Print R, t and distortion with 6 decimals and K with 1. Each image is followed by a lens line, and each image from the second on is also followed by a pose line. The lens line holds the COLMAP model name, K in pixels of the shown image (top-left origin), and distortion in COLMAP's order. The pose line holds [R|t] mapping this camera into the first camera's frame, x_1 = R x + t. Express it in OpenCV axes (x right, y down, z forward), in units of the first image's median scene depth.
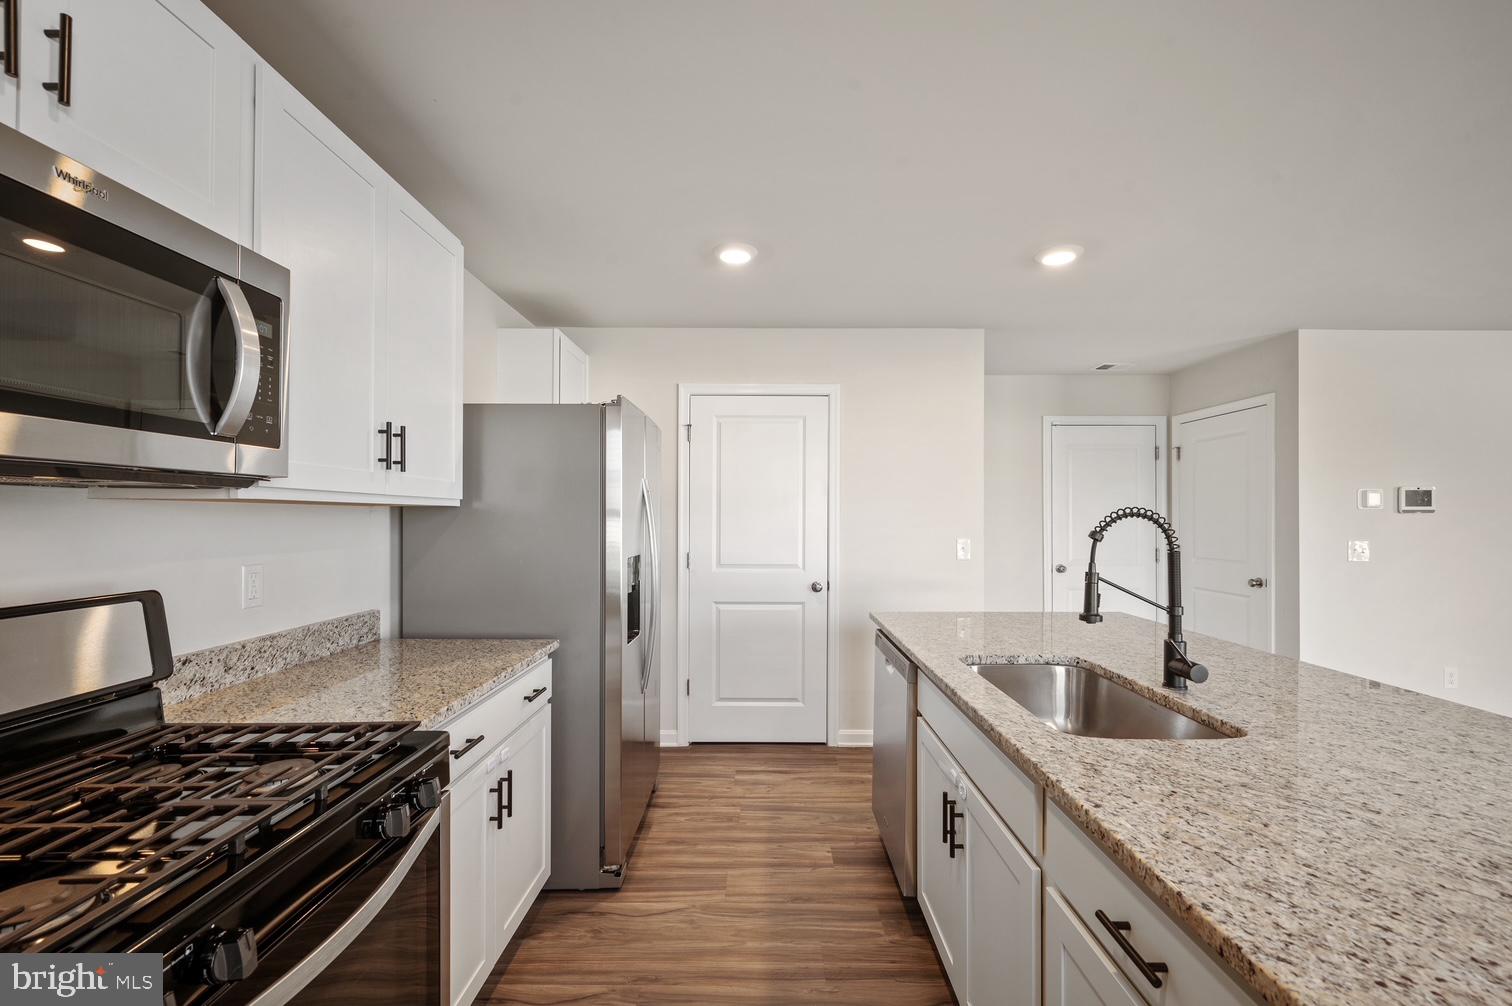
lens RADIAL K [[627.3, 0, 761.5], [0, 627.3, 511.2], [0, 0, 1]] dist [0.000490, 0.000140]
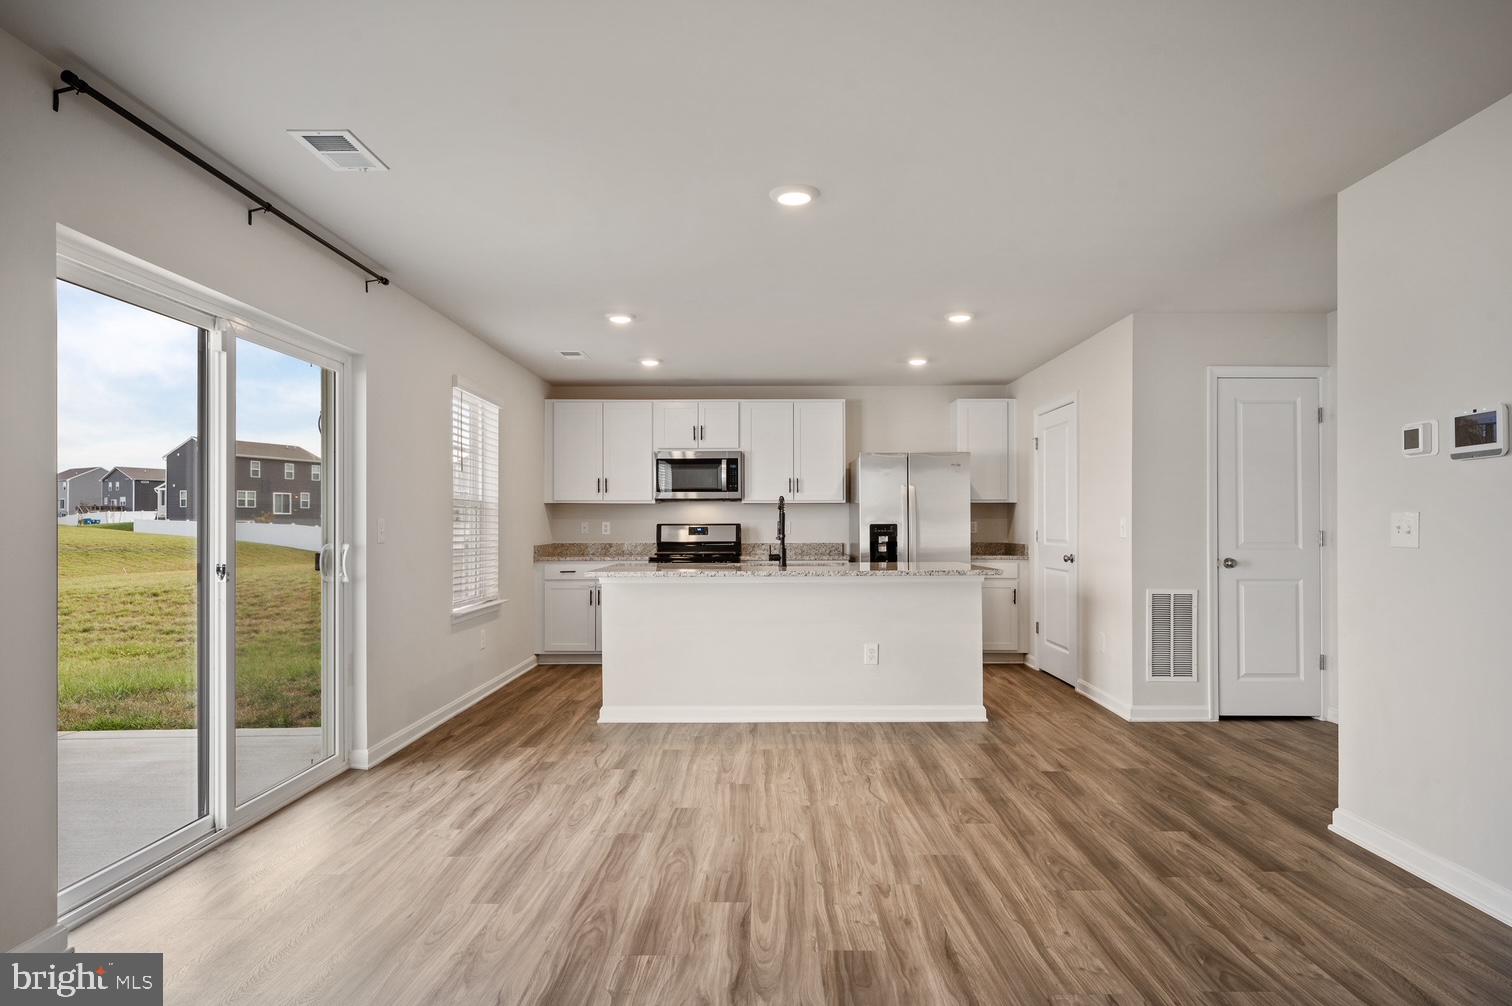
lens RADIAL K [[844.4, 0, 761.0], [0, 844.4, 520.1], [0, 0, 1]] dist [-0.001594, 0.002607]
pose [[-0.008051, -0.011227, -0.999905, 2.623435], [0.009542, 0.999891, -0.011304, 0.085599], [0.999922, -0.009632, -0.007943, 0.604799]]
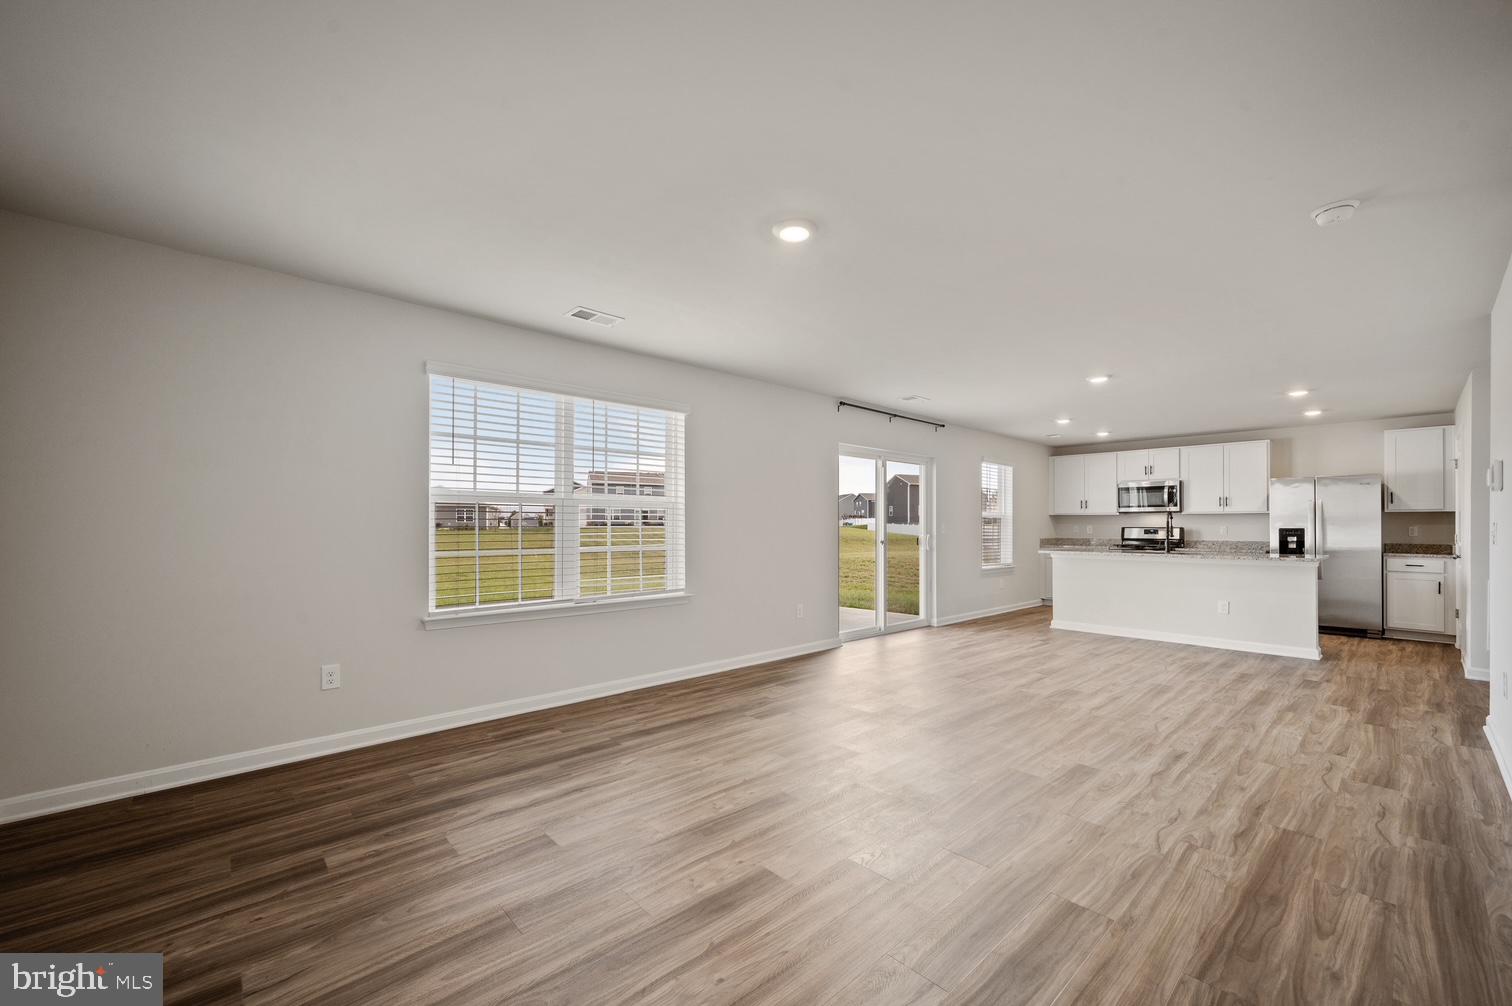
lens RADIAL K [[606.0, 0, 759.4], [0, 606.0, 515.7], [0, 0, 1]] dist [0.000842, 0.000275]
pose [[-0.734603, -0.020521, -0.678187, 3.582318], [-0.003268, 0.999638, -0.026708, 0.096230], [0.678489, -0.017404, -0.734404, 1.390224]]
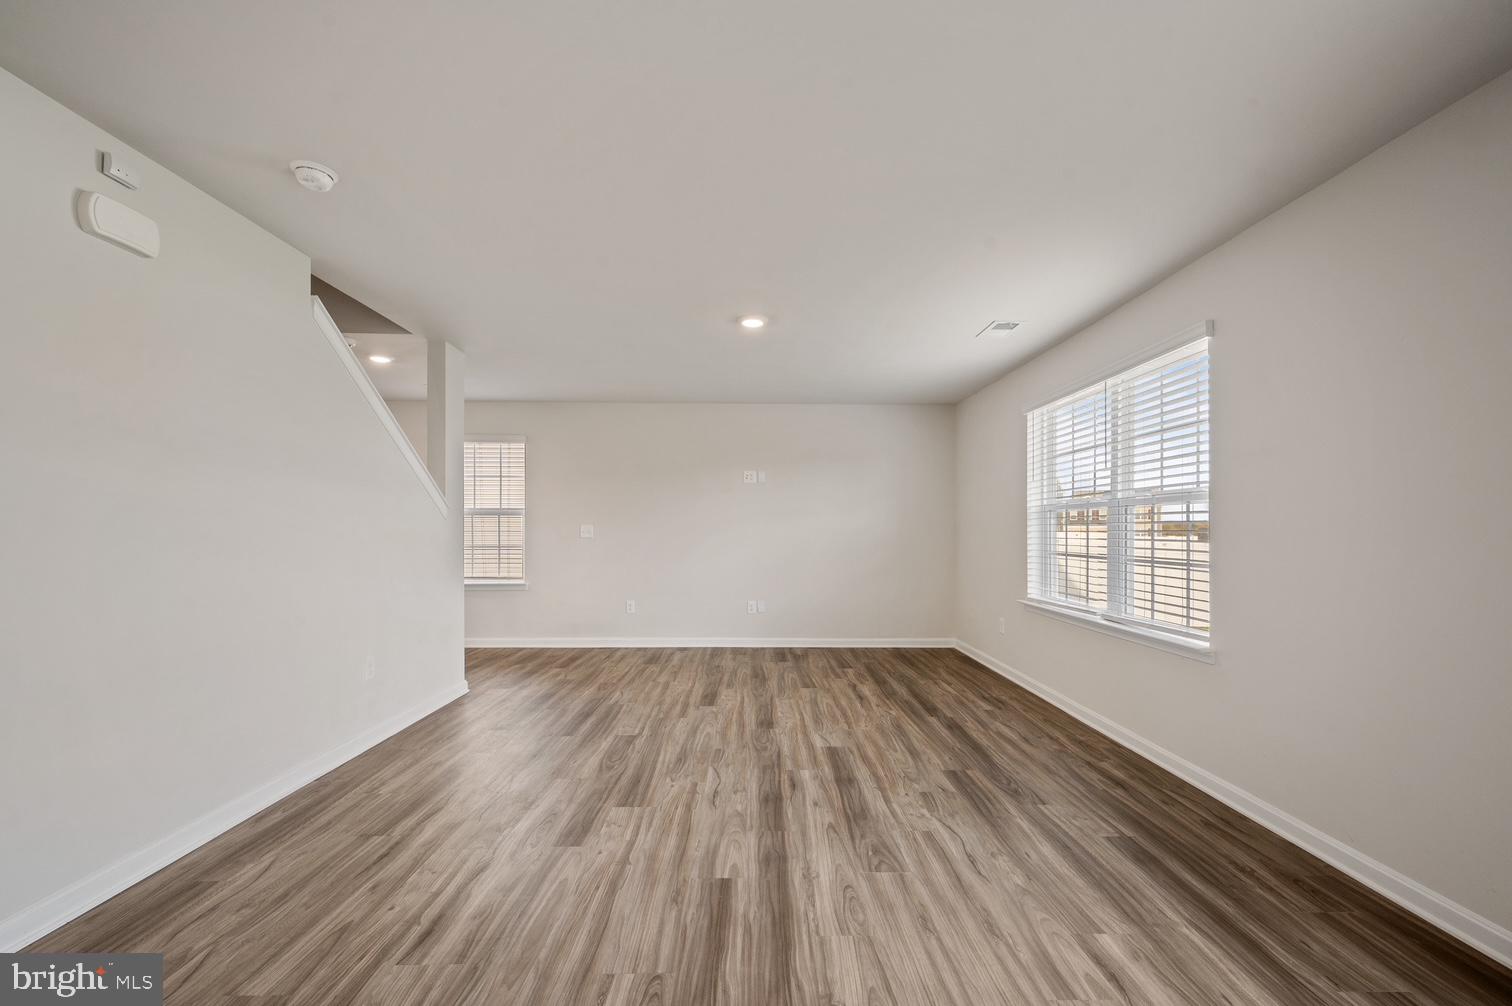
lens RADIAL K [[606.0, 0, 755.9], [0, 606.0, 510.4], [0, 0, 1]] dist [0.000842, 0.000275]
pose [[-0.004229, 0.025471, 0.999667, 1.309518], [-0.007649, 0.999645, -0.025502, 0.077604], [-0.999962, -0.007755, -0.004032, 0.652497]]
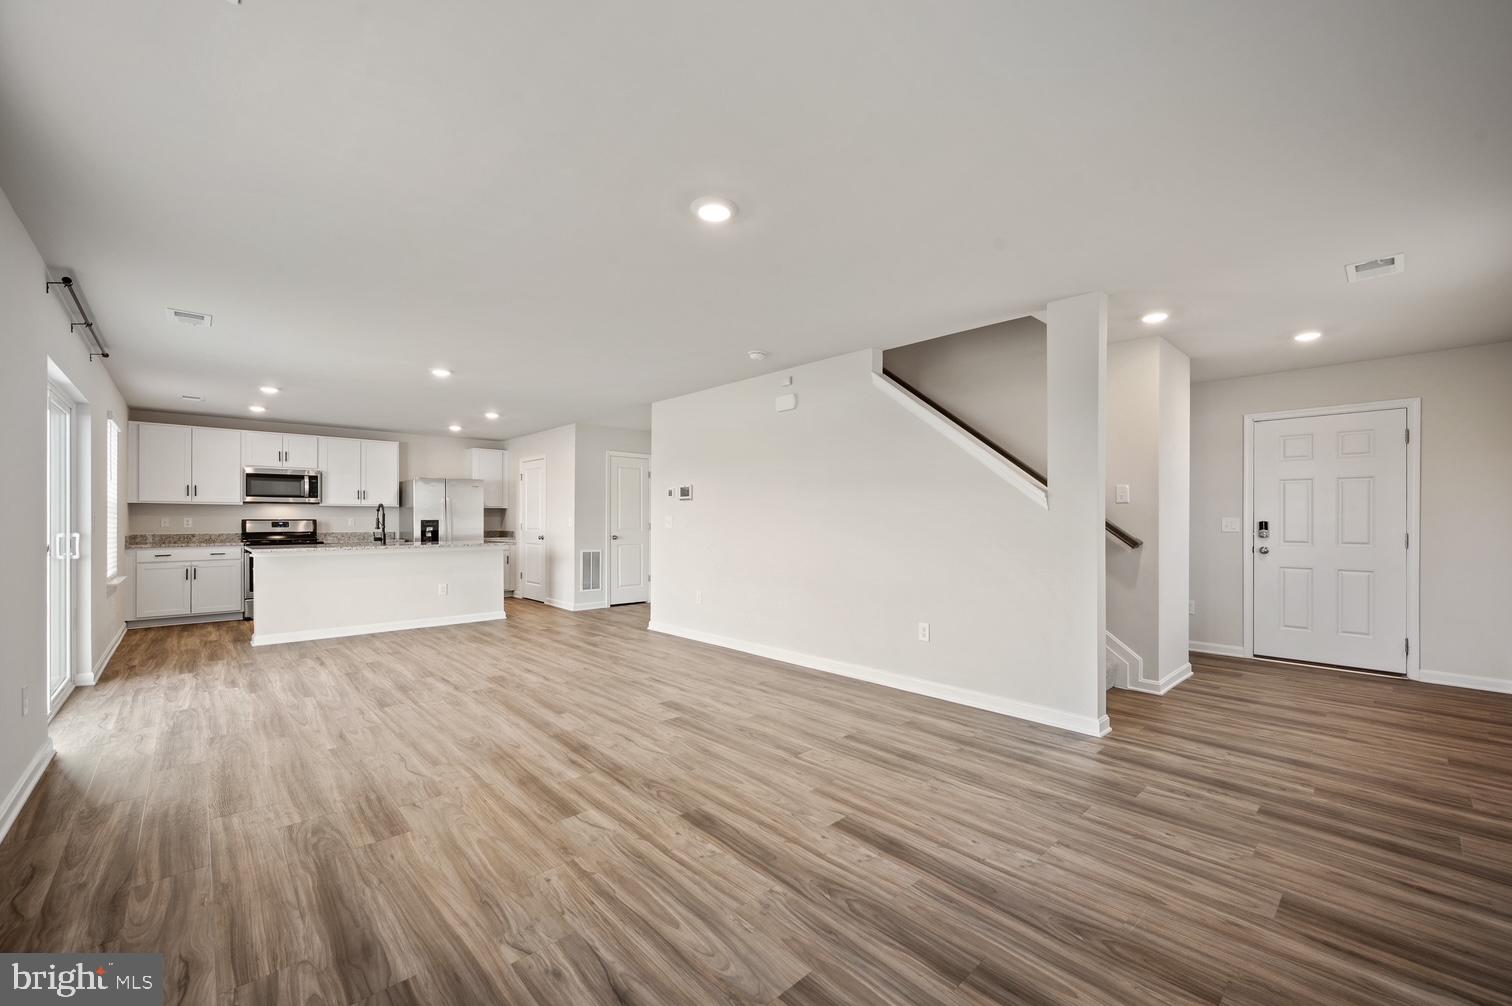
lens RADIAL K [[606.0, 0, 771.1], [0, 606.0, 521.4], [0, 0, 1]] dist [0.000842, 0.000275]
pose [[0.688410, -0.003573, -0.725313, 3.619778], [0.008602, 0.999958, 0.003238, 0.084384], [0.725271, -0.008469, 0.688412, 0.028686]]
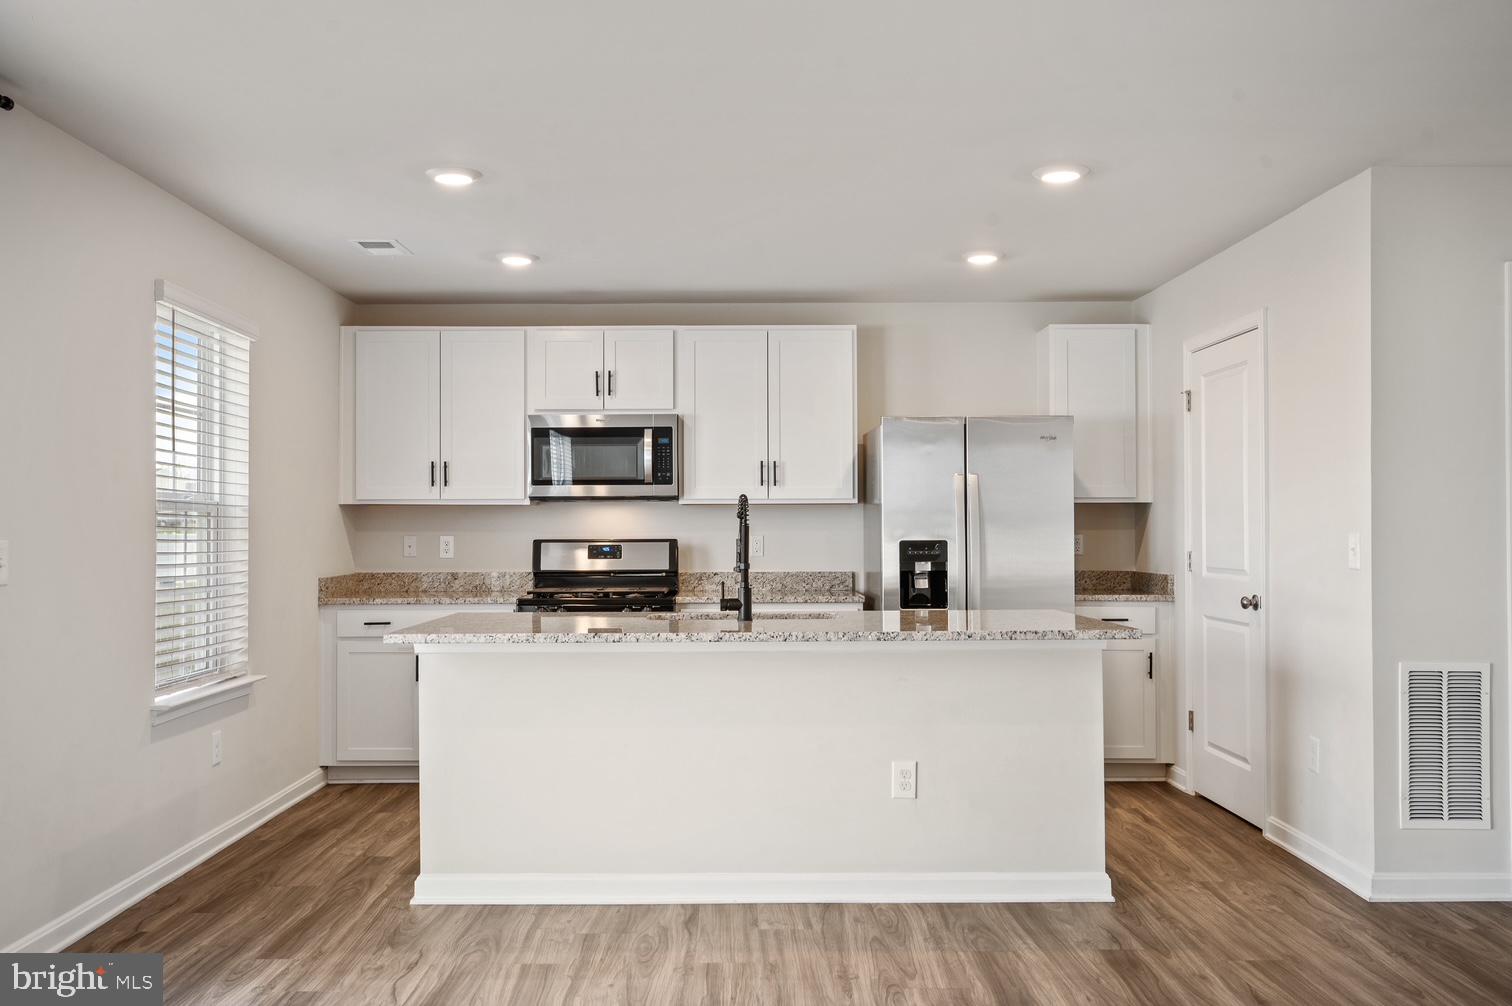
lens RADIAL K [[1330.5, 0, 724.2], [0, 1330.5, 506.5], [0, 0, 1]] dist [-0.001311, -0.000954]
pose [[-0.009381, -0.022980, -0.999692, 2.367430], [0.010851, 0.999675, -0.023082, 0.060263], [0.999897, -0.011065, -0.009129, 0.631964]]
